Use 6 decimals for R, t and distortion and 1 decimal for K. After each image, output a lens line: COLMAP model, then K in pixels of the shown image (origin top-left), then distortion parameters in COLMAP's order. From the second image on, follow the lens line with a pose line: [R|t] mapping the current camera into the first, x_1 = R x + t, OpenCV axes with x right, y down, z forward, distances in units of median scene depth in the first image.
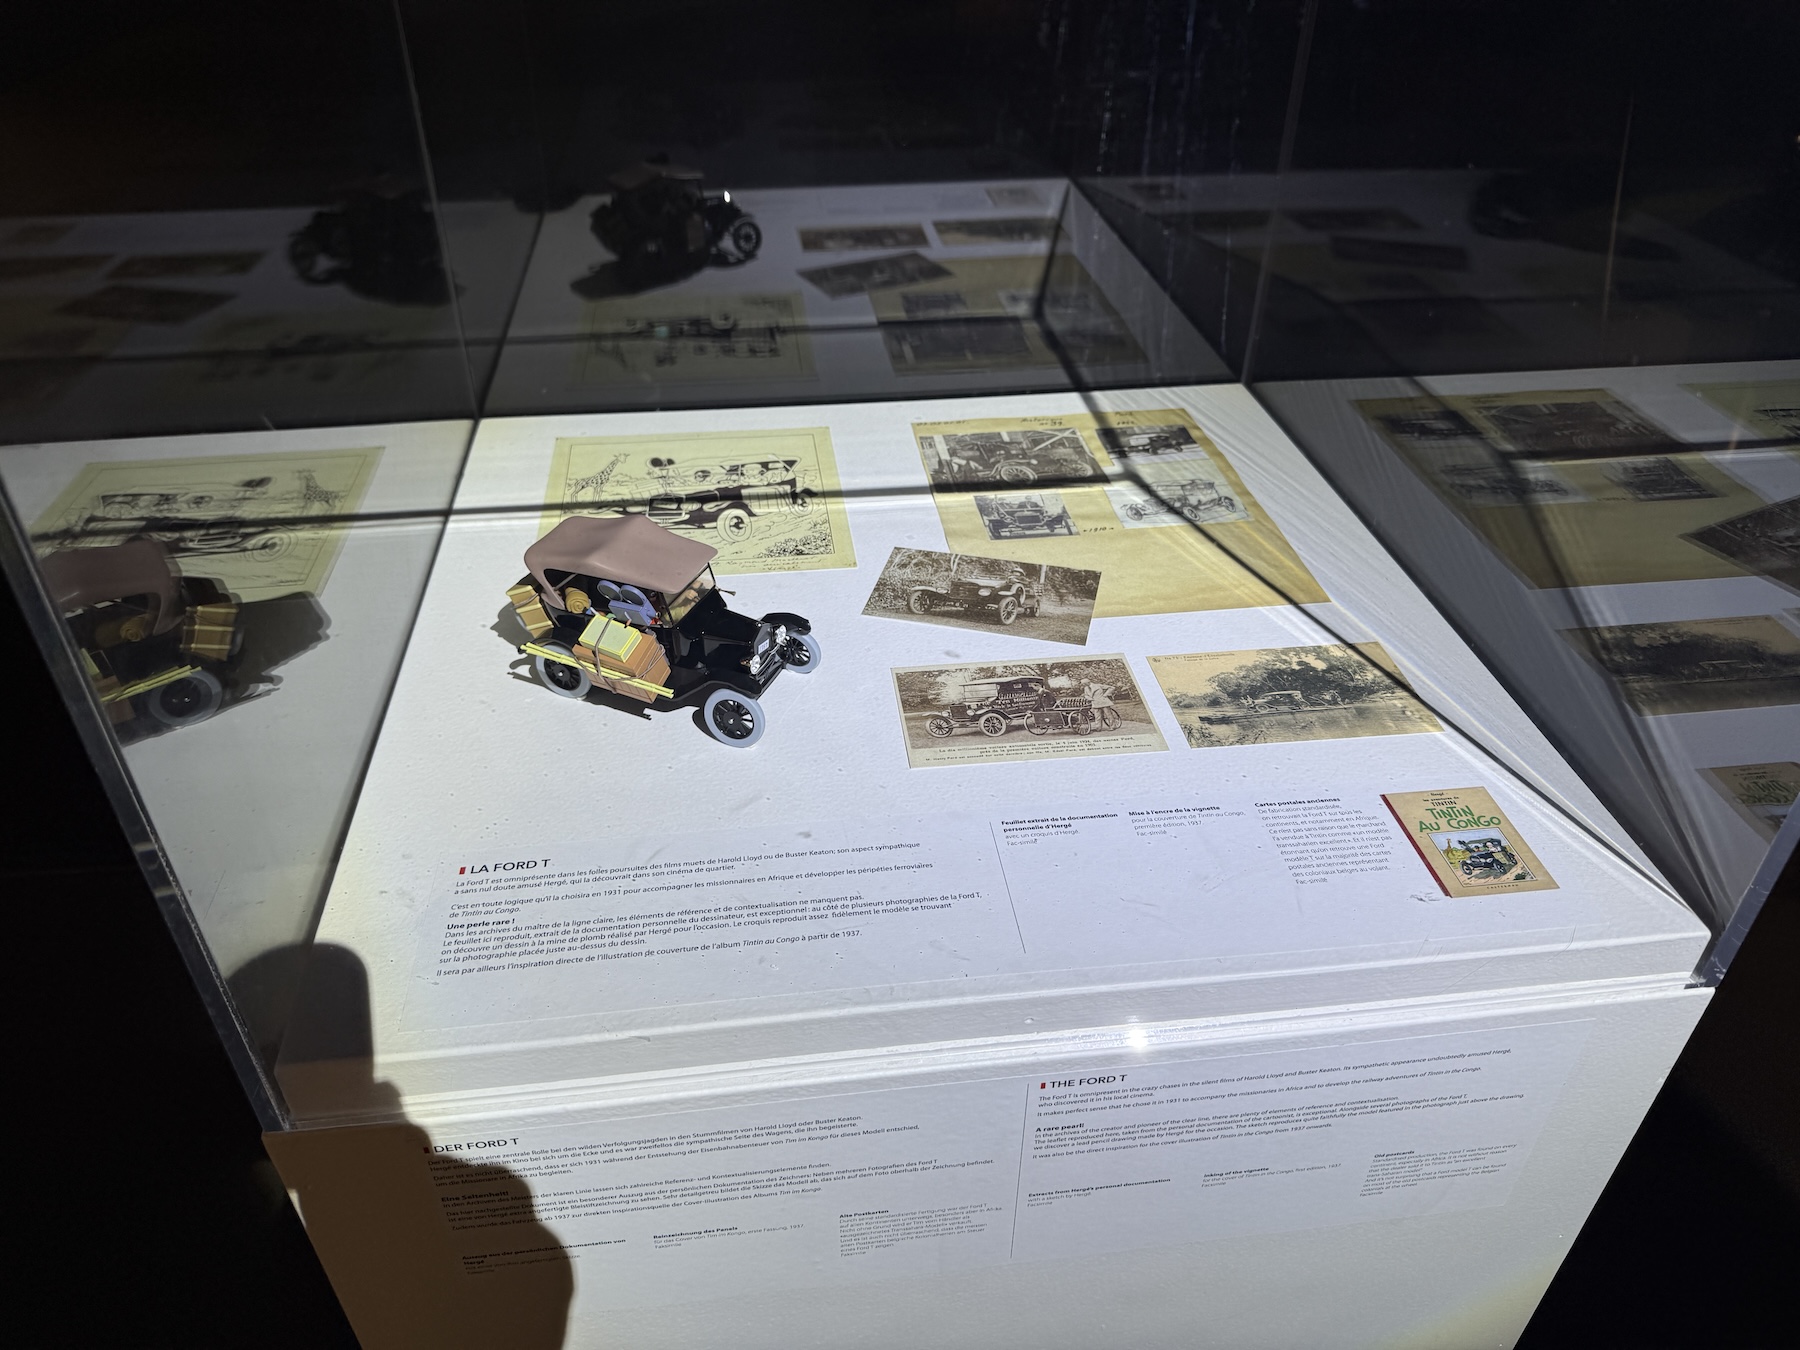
lens RADIAL K [[1275.1, 0, 900.0], [0, 1275.1, 675.0], [0, 0, 1]] dist [0.078019, 0.000098]
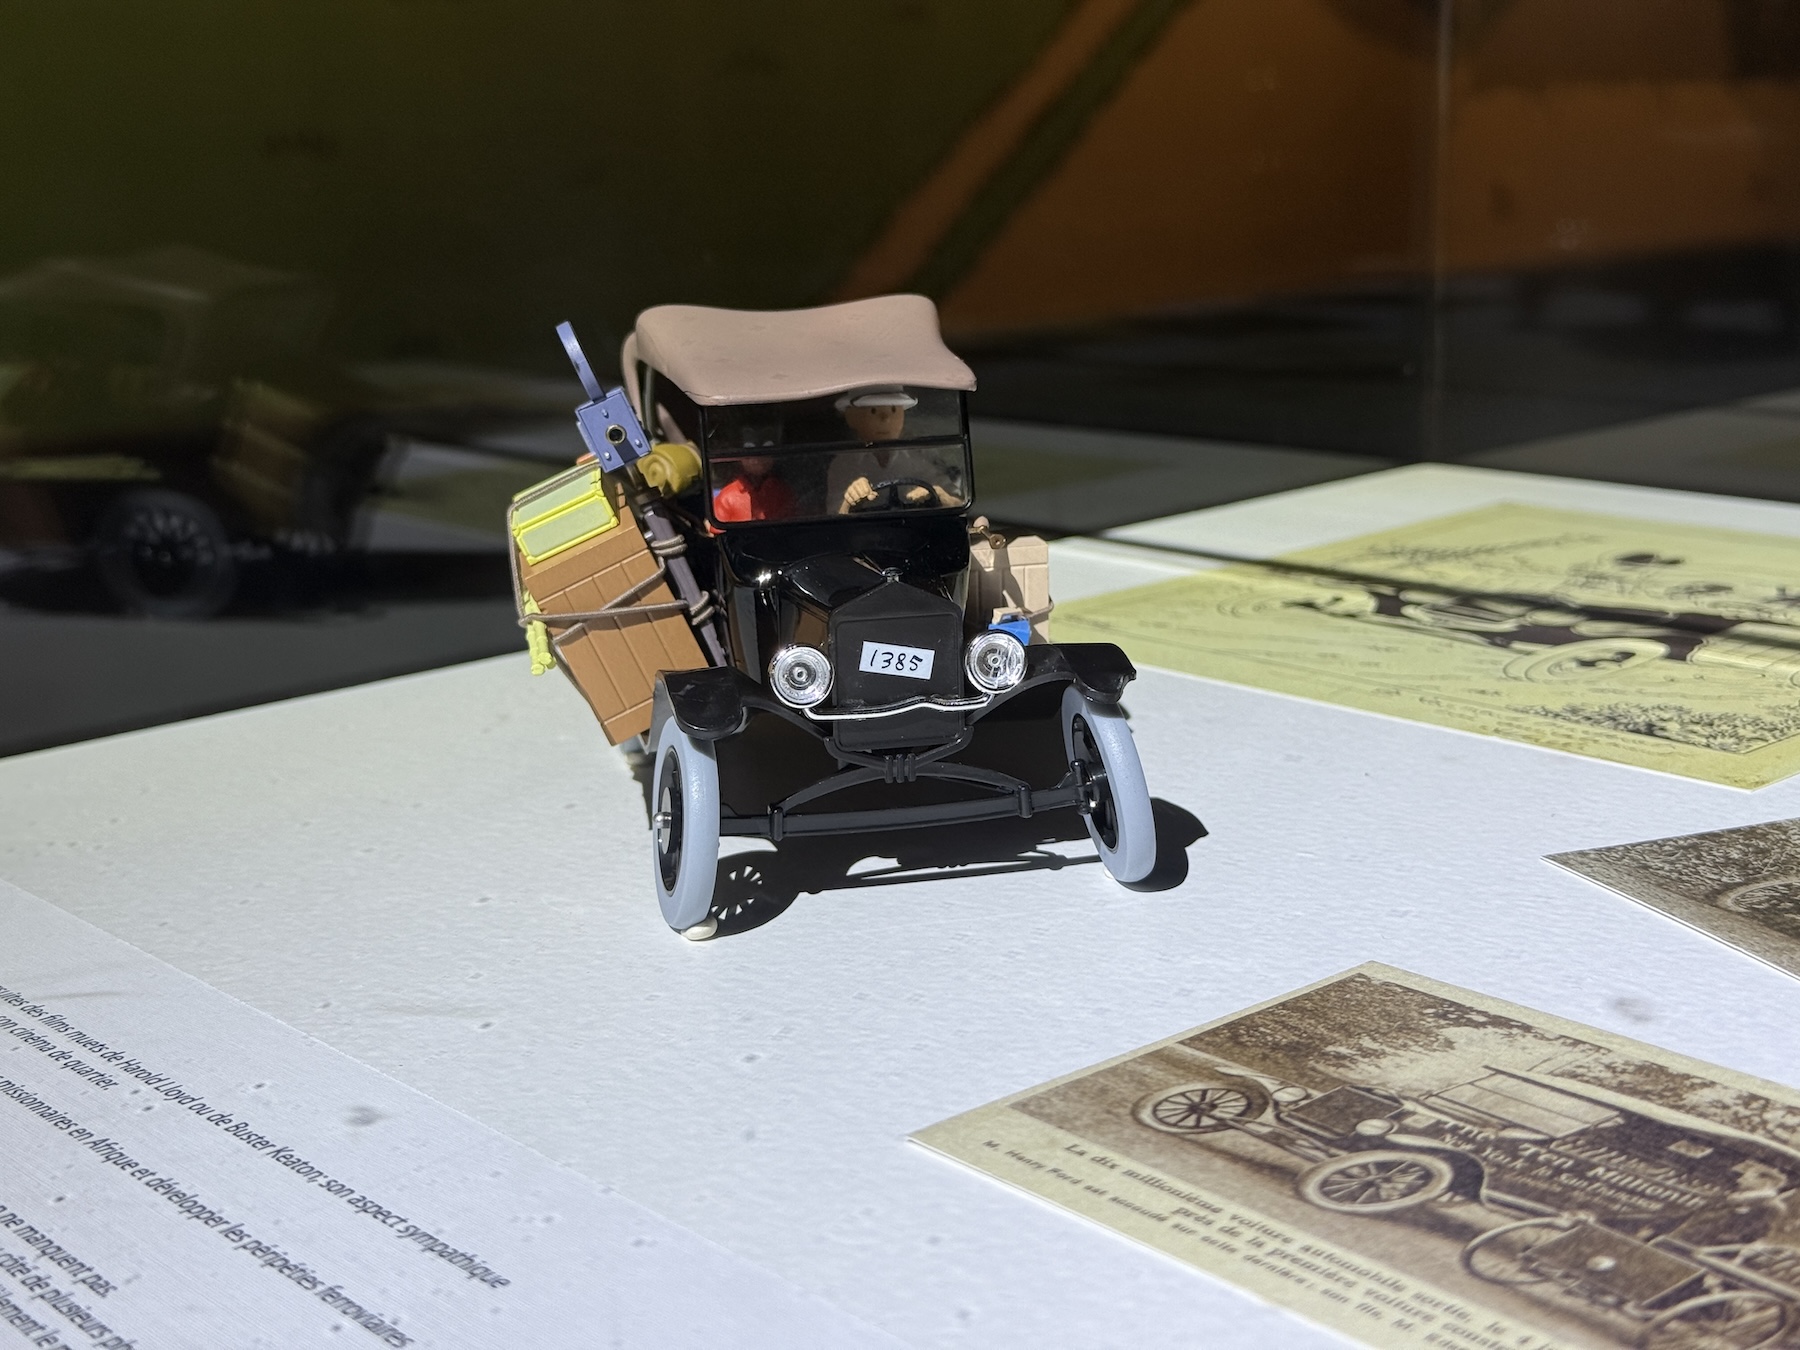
lens RADIAL K [[2579.9, 0, 900.0], [0, 2579.9, 675.0], [0, 0, 1]] dist [0.122713, -0.064899]
pose [[0.567832, 0.170566, -0.805279, 0.349830], [-0.450139, 0.883401, -0.130296, 0.054193], [0.689160, 0.436474, 0.578402, 0.612219]]
